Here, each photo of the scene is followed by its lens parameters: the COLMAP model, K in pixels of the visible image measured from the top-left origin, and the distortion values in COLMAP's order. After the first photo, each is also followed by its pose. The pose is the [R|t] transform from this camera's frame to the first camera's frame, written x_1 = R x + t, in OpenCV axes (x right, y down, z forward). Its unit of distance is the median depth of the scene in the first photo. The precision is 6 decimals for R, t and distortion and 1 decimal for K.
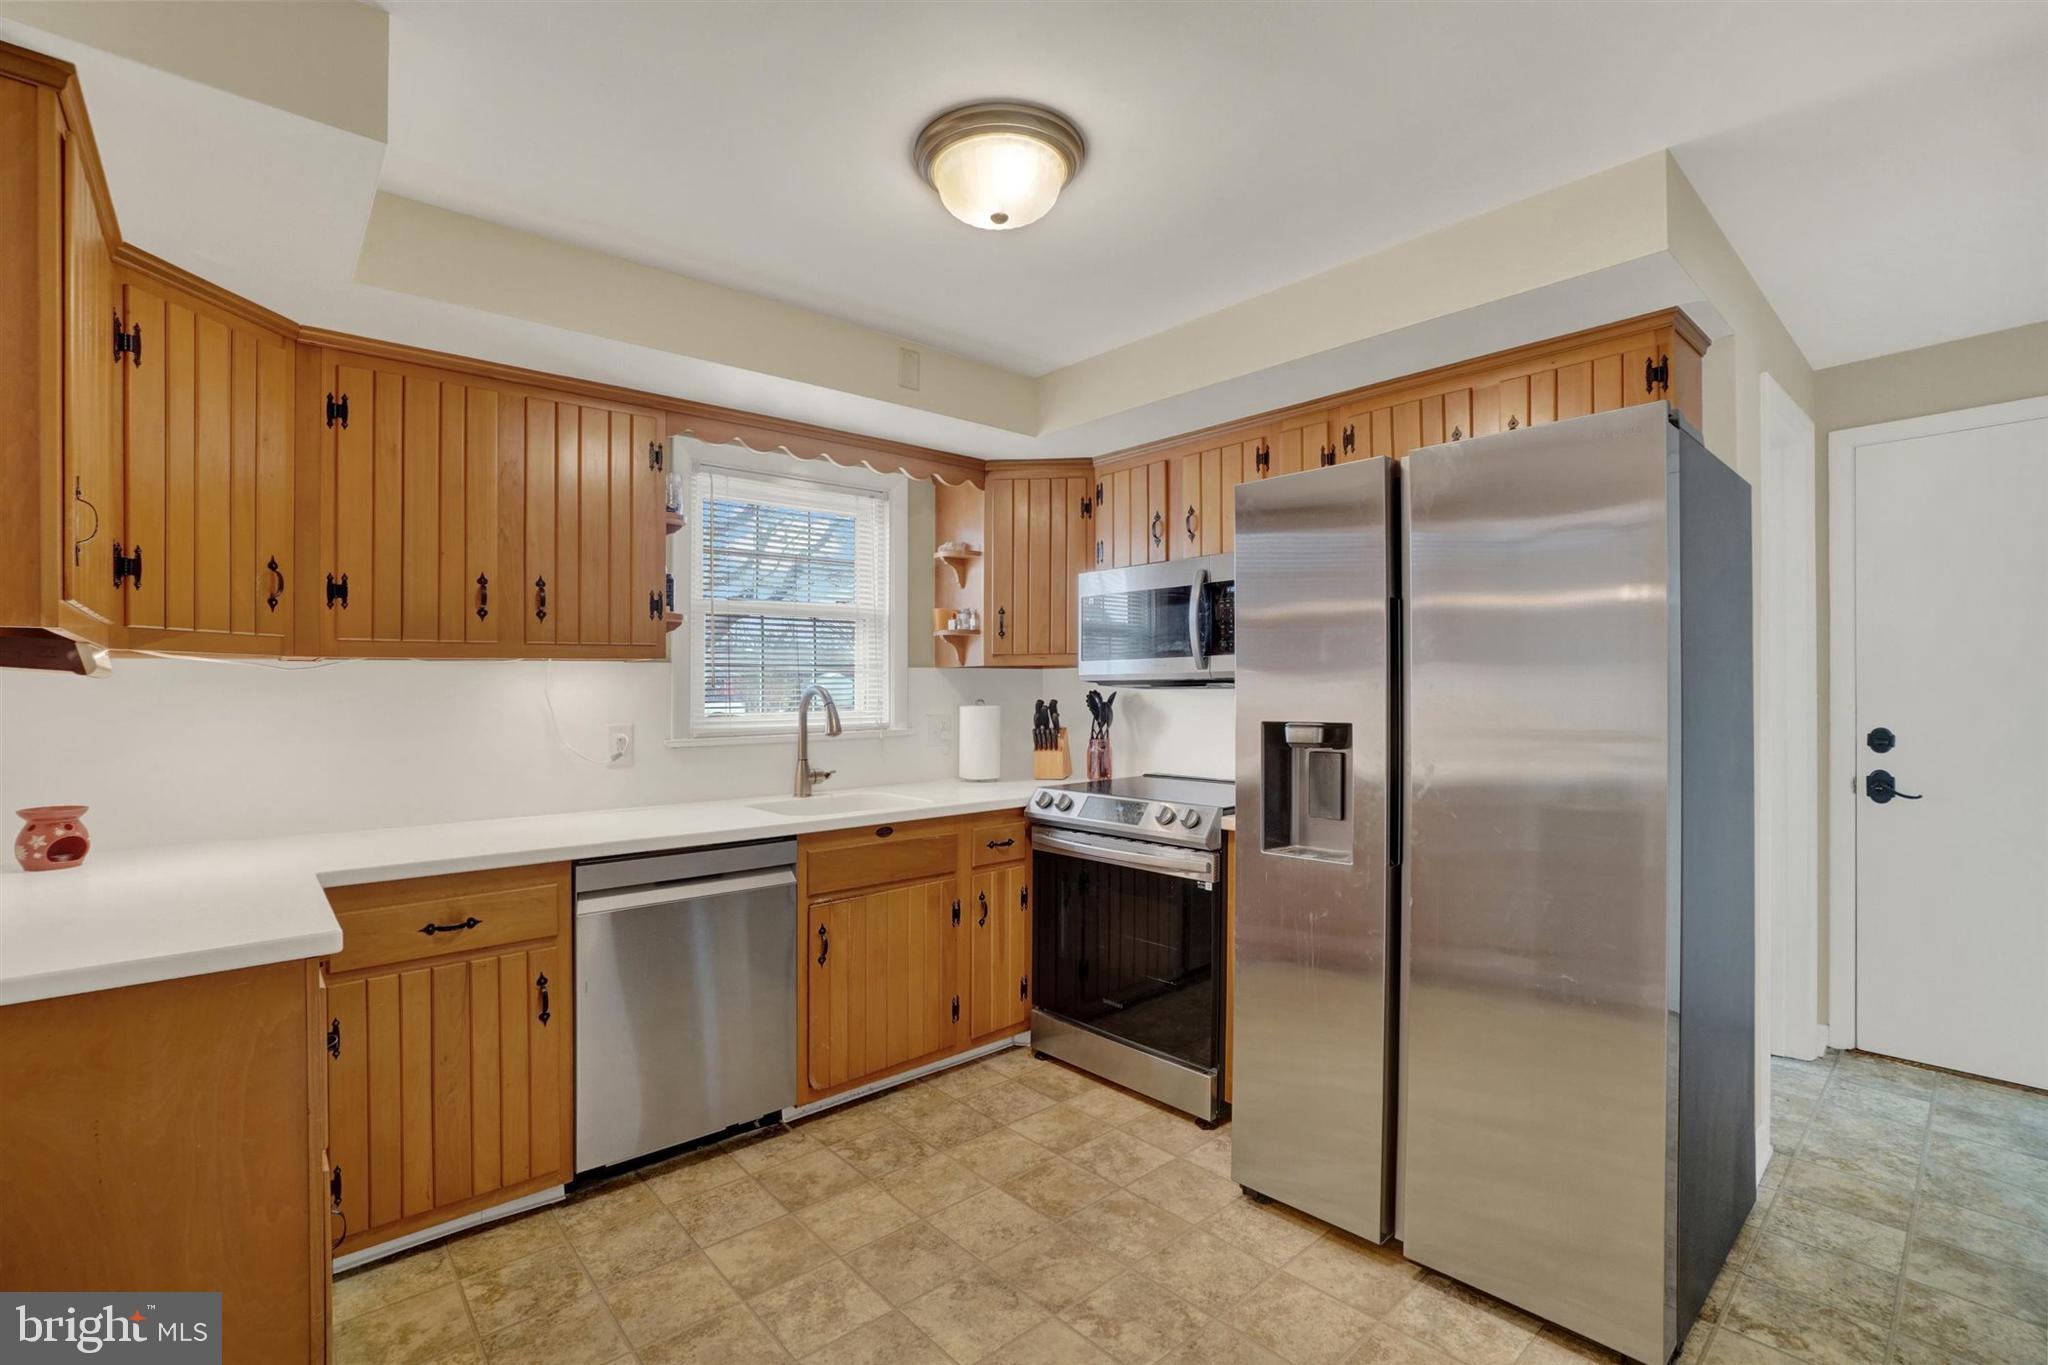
lens RADIAL K [[922.8, 0, 1018.6], [0, 922.8, 679.7], [0, 0, 1]] dist [-0.029733, 0.001240]
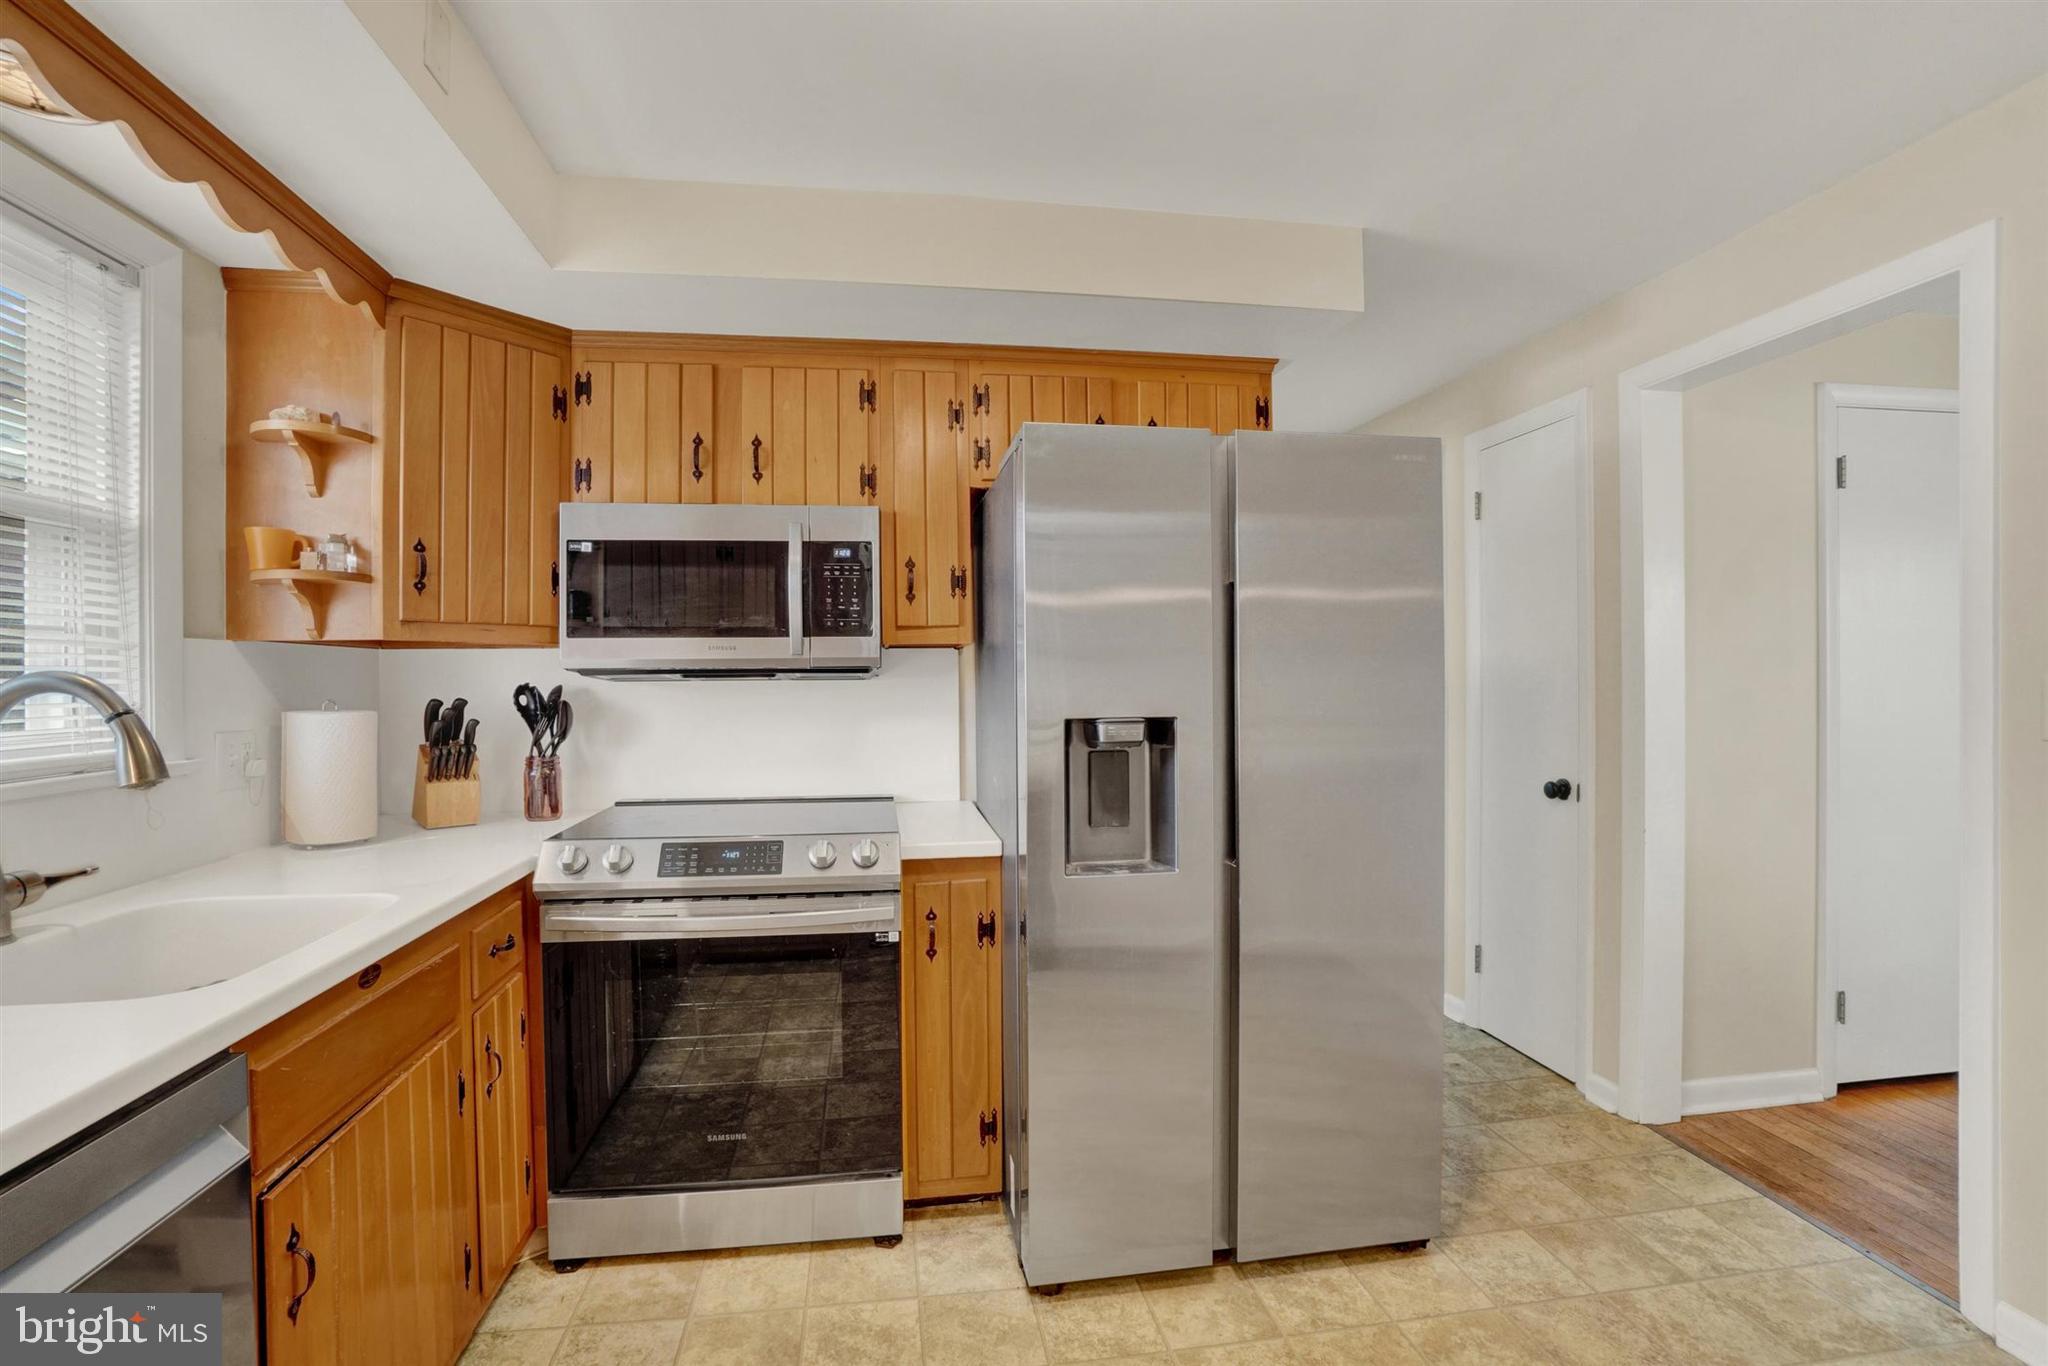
lens RADIAL K [[922.8, 0, 1016.4], [0, 922.8, 698.3], [0, 0, 1]] dist [-0.029733, 0.001240]
pose [[0.554453, -0.014022, 0.832097, -0.309998], [-0.005972, 0.999765, 0.020826, 0.007093], [-0.832193, -0.016517, 0.554240, 0.402599]]
